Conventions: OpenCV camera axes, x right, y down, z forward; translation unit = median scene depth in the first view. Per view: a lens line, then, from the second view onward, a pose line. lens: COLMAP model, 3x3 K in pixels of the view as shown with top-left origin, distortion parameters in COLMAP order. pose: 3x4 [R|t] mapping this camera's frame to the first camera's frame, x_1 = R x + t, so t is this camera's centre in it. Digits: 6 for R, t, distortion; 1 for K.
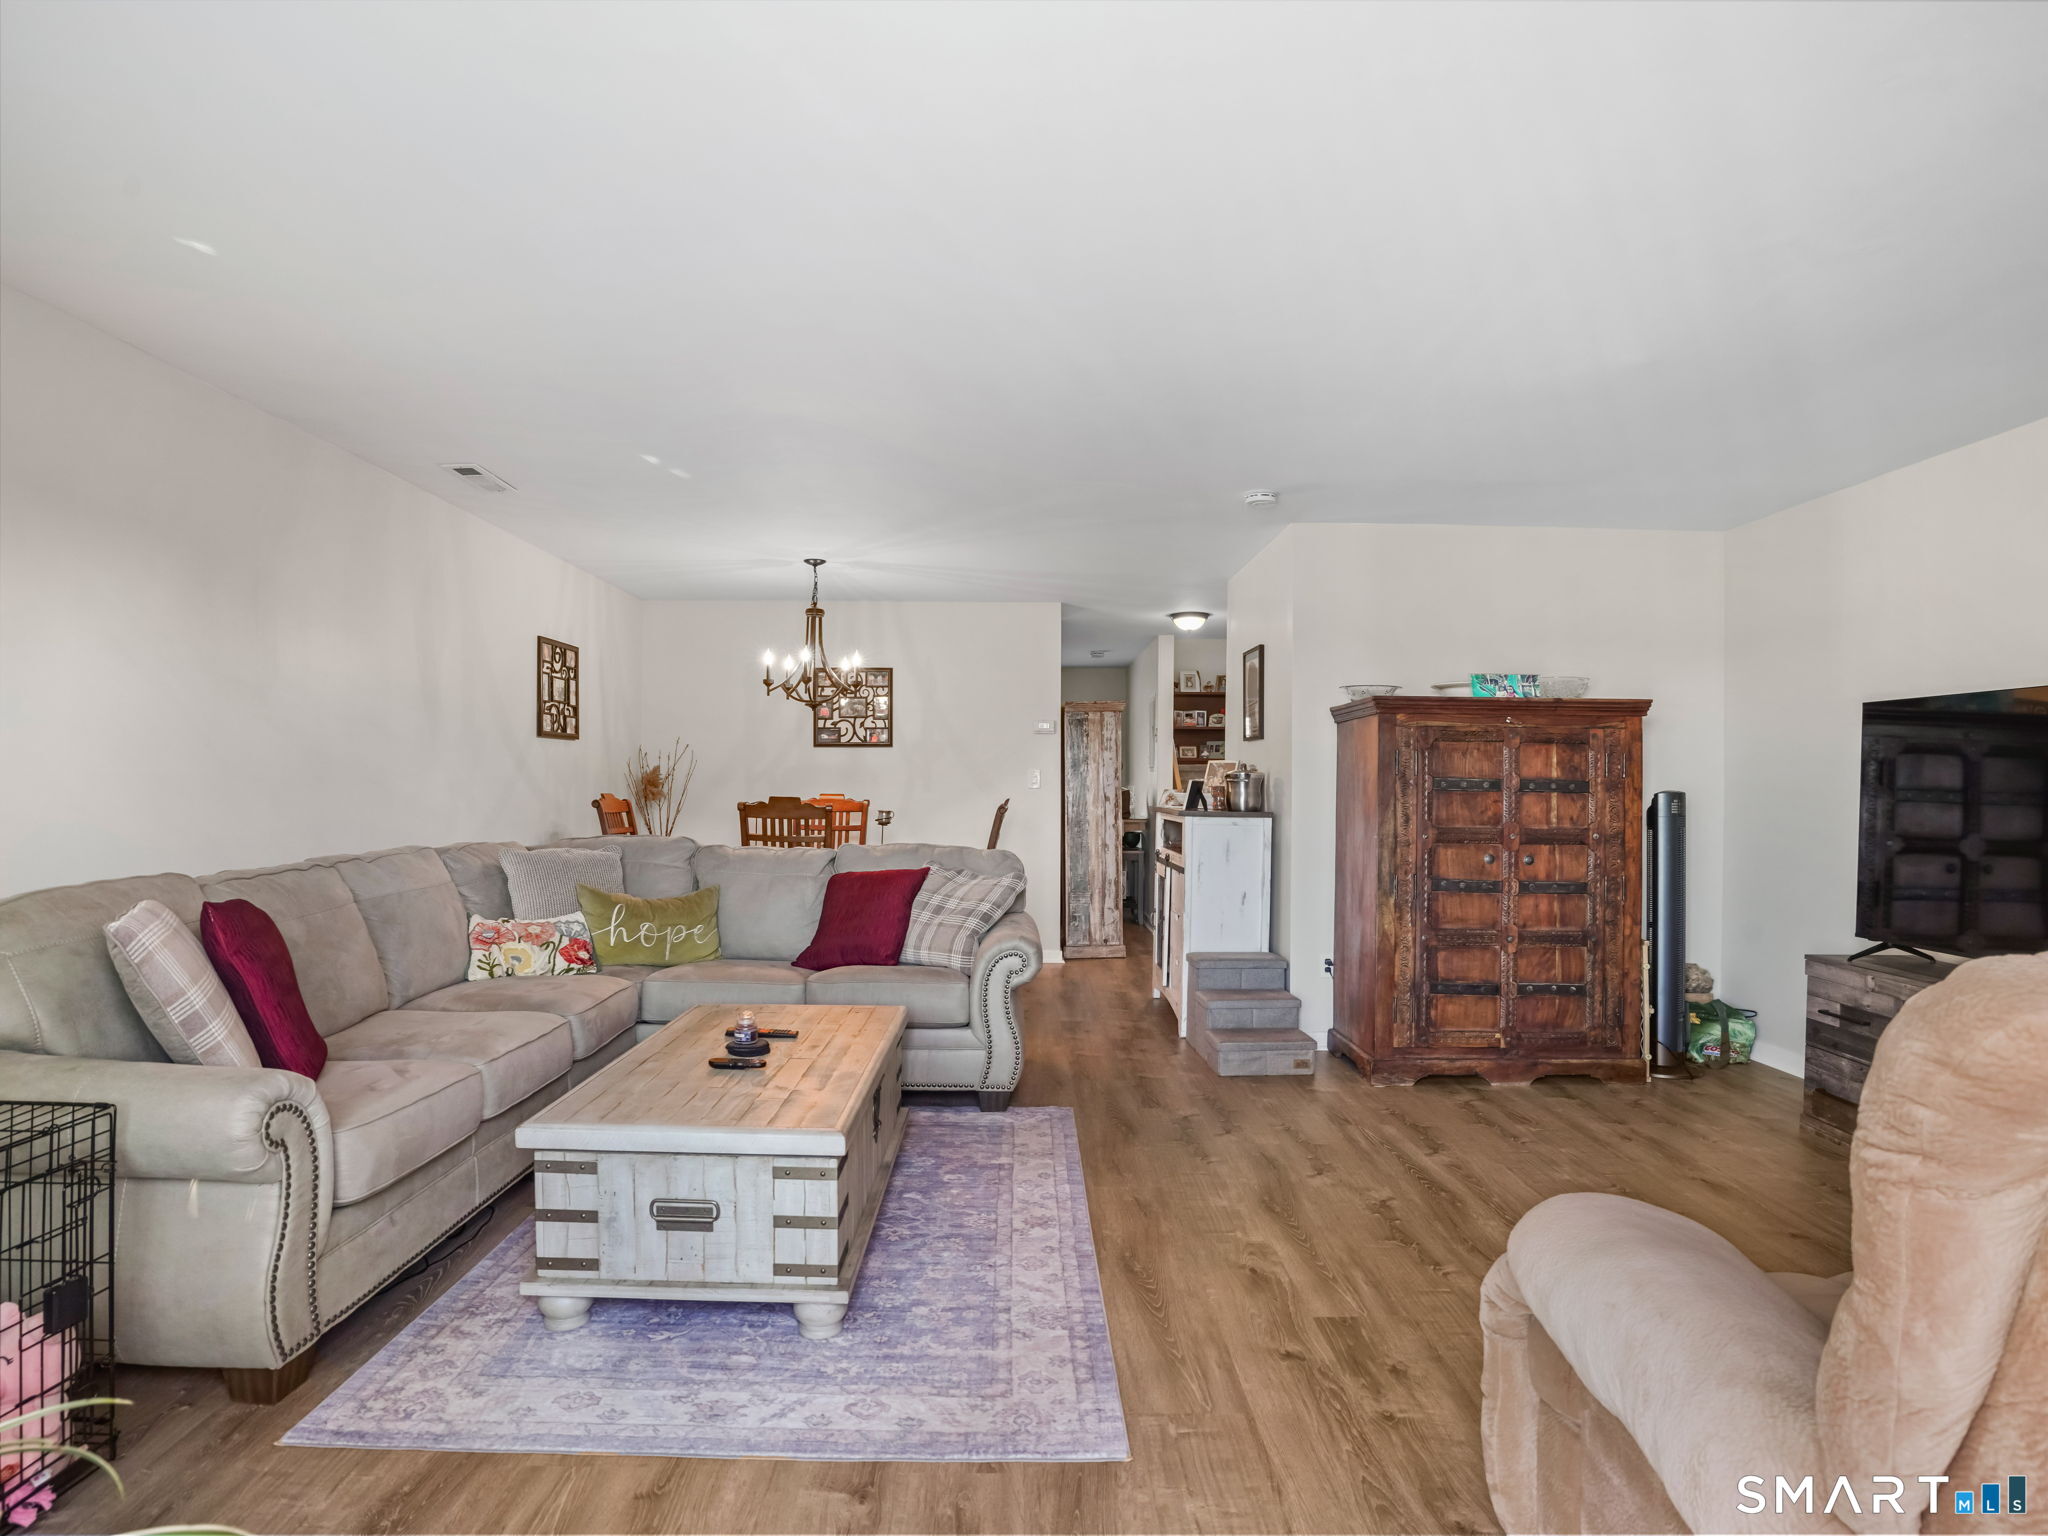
lens RADIAL K [[1115.8, 0, 1021.0], [0, 1115.8, 767.2], [0, 0, 1]] dist [-0.065859, 0.018109]
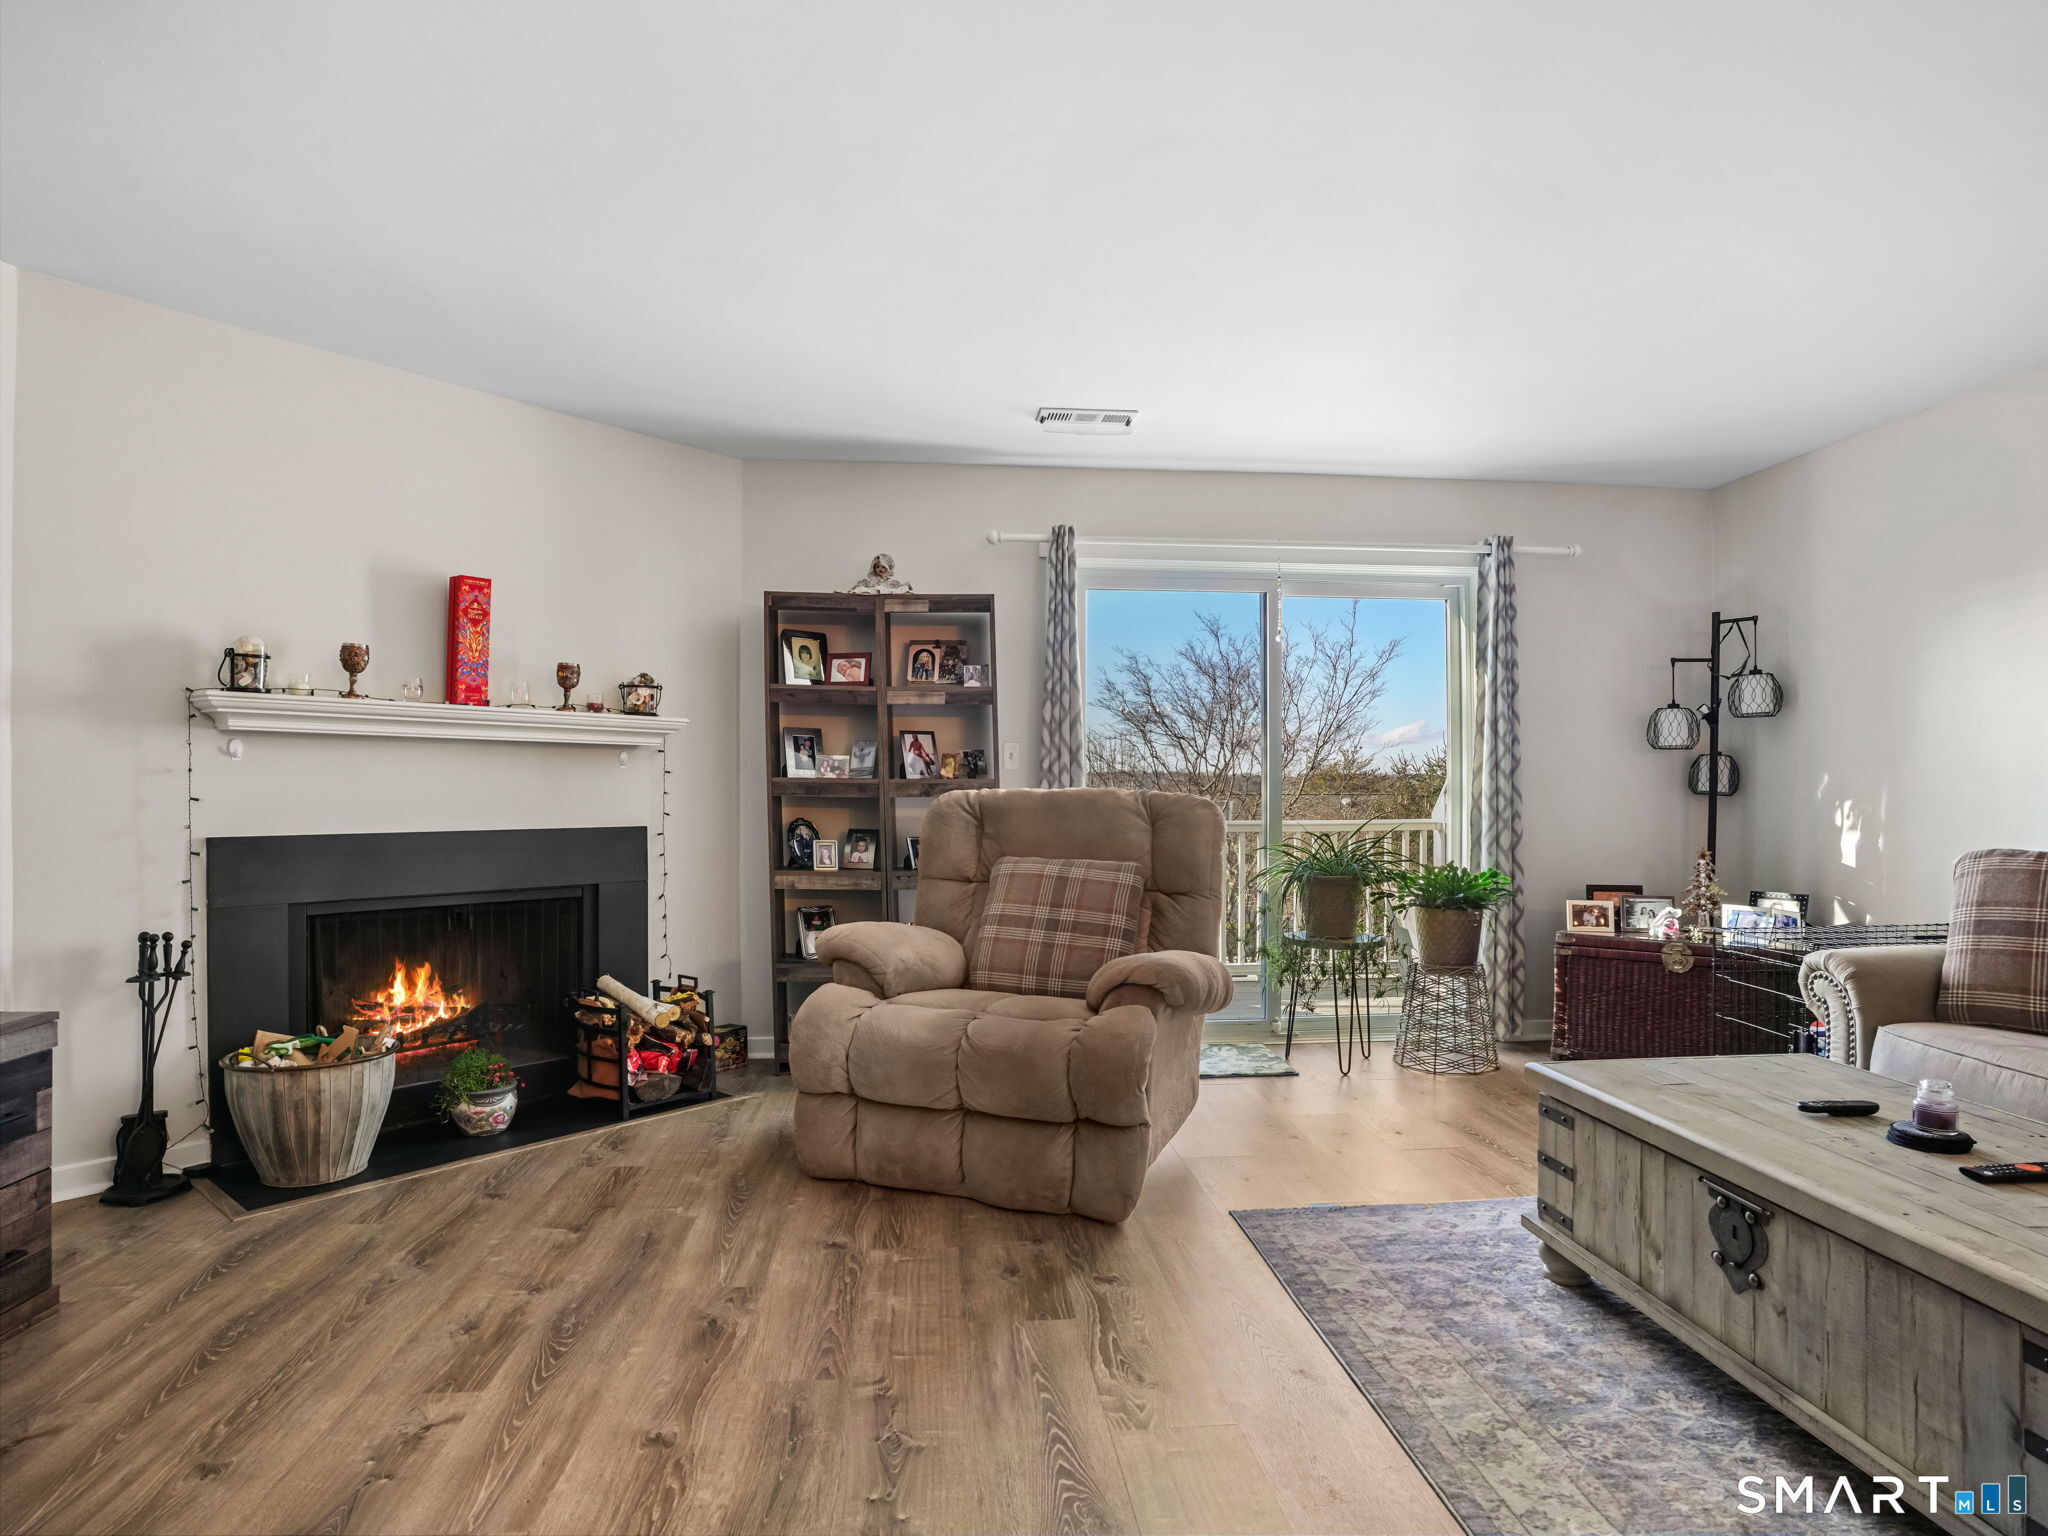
lens RADIAL K [[1115.8, 0, 1027.7], [0, 1115.8, 769.6], [0, 0, 1]] dist [-0.065859, 0.018109]
pose [[-0.998080, -0.012324, -0.060700, 0.197831], [-0.010505, 0.999489, -0.030204, 0.042771], [0.061041, -0.029508, -0.997699, 1.032630]]
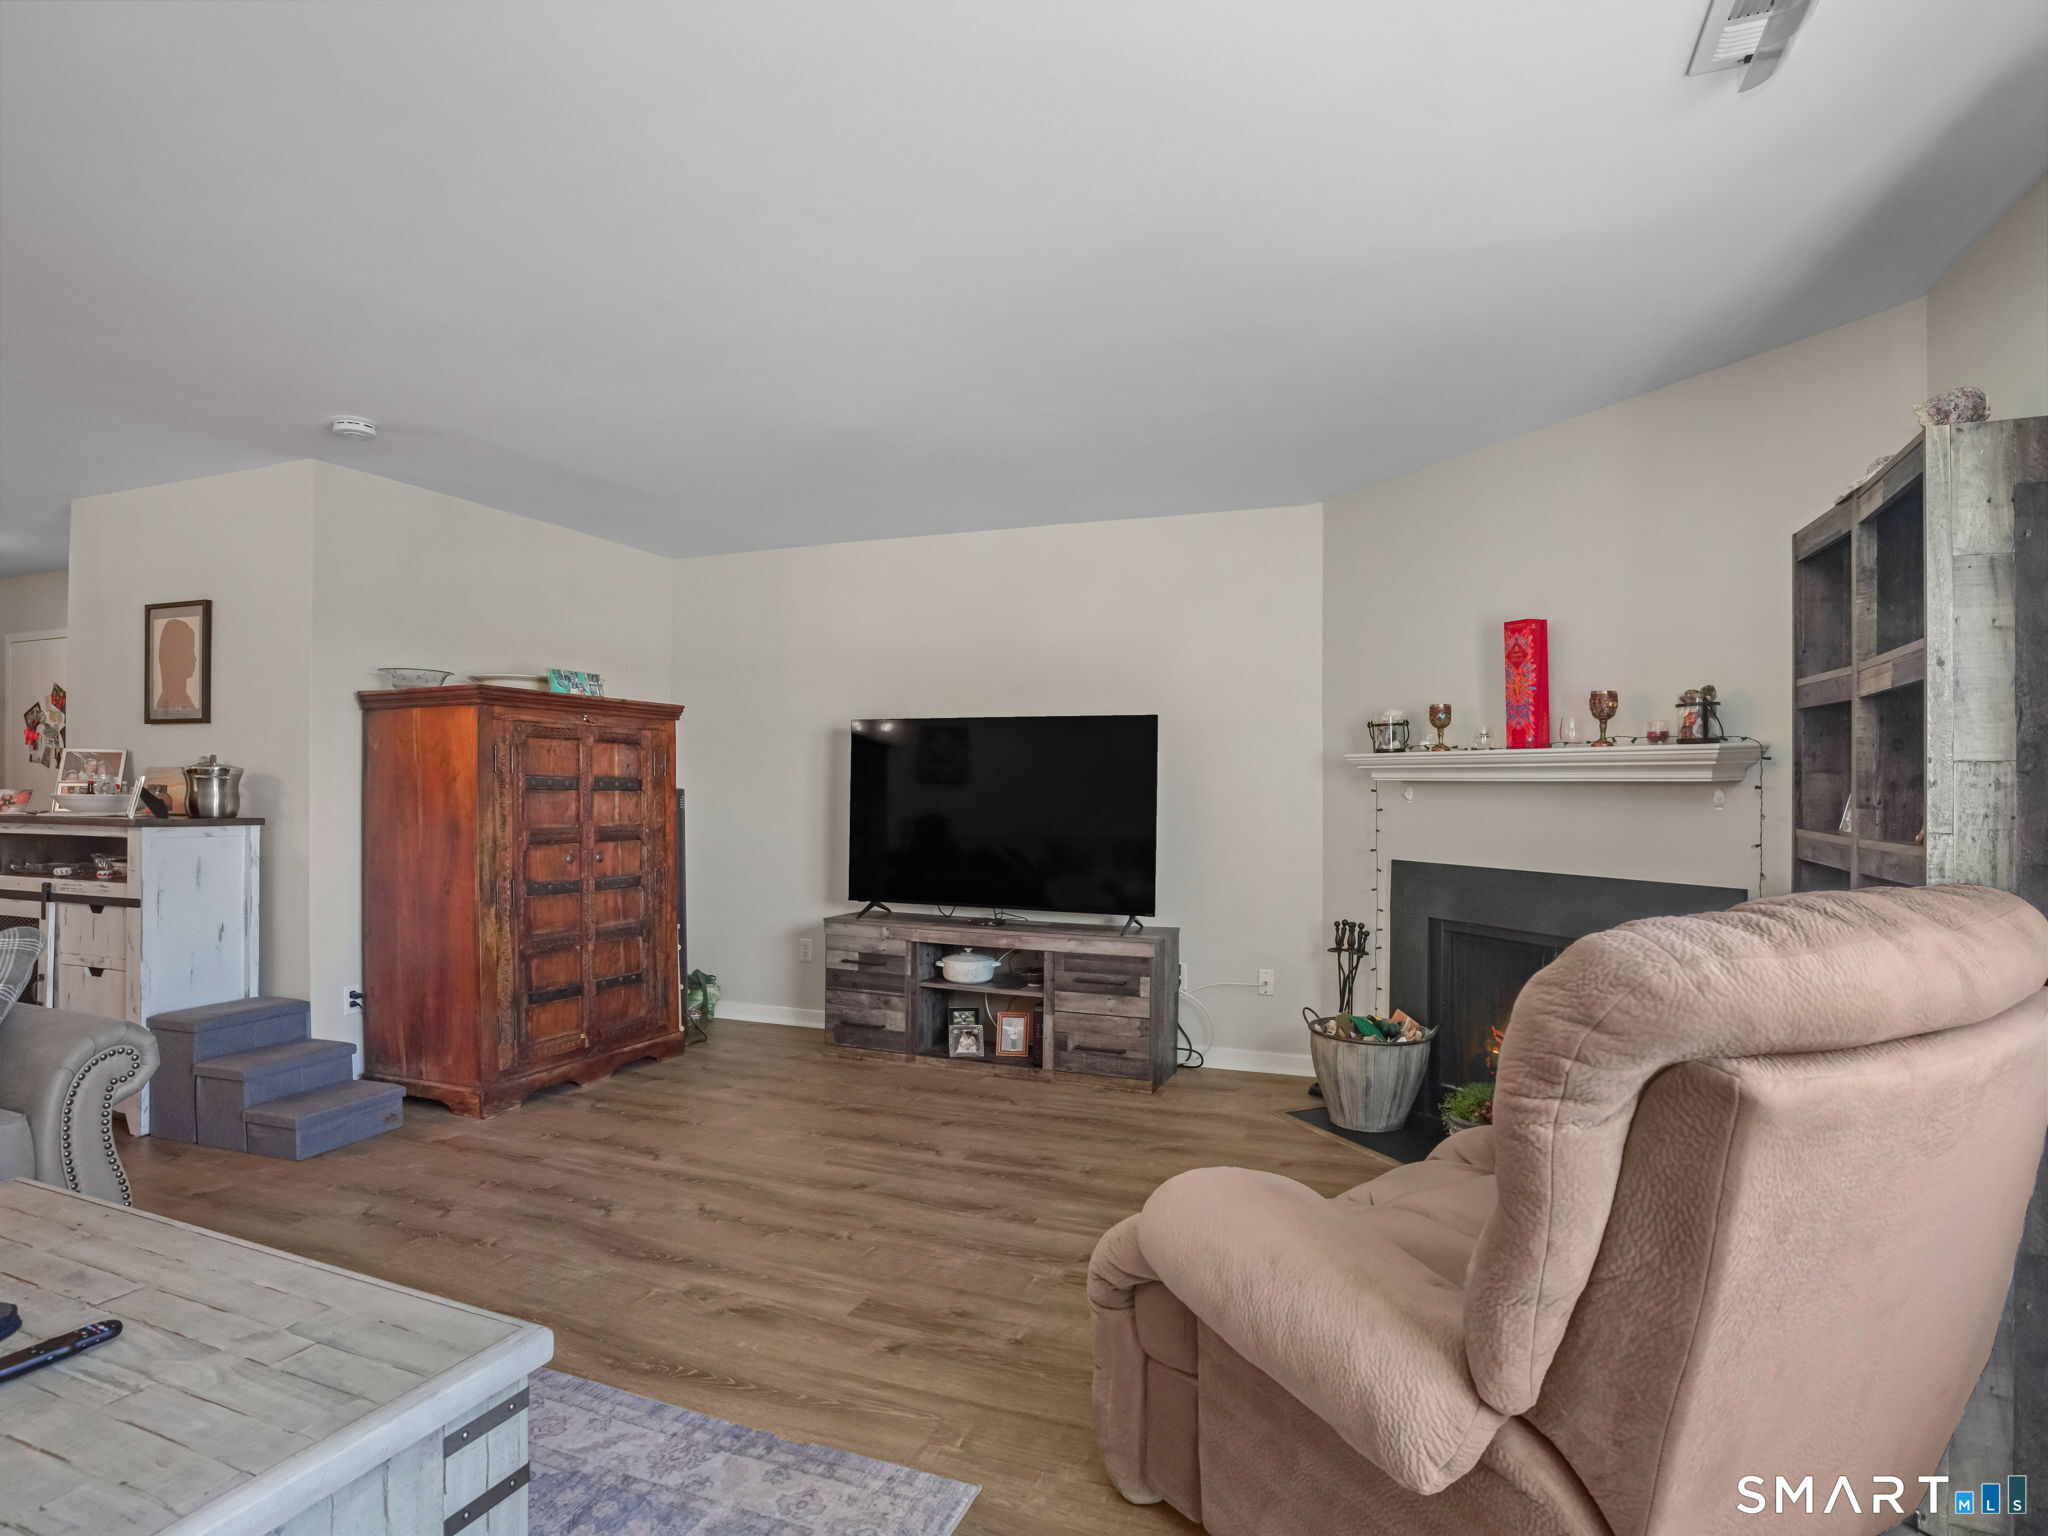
lens RADIAL K [[1115.8, 0, 1012.1], [0, 1115.8, 772.8], [0, 0, 1]] dist [-0.065859, 0.018109]
pose [[0.393624, 0.004082, 0.919262, -0.326726], [-0.014603, 0.999892, 0.001813, -0.000841], [-0.919155, -0.014138, 0.393641, 0.253058]]
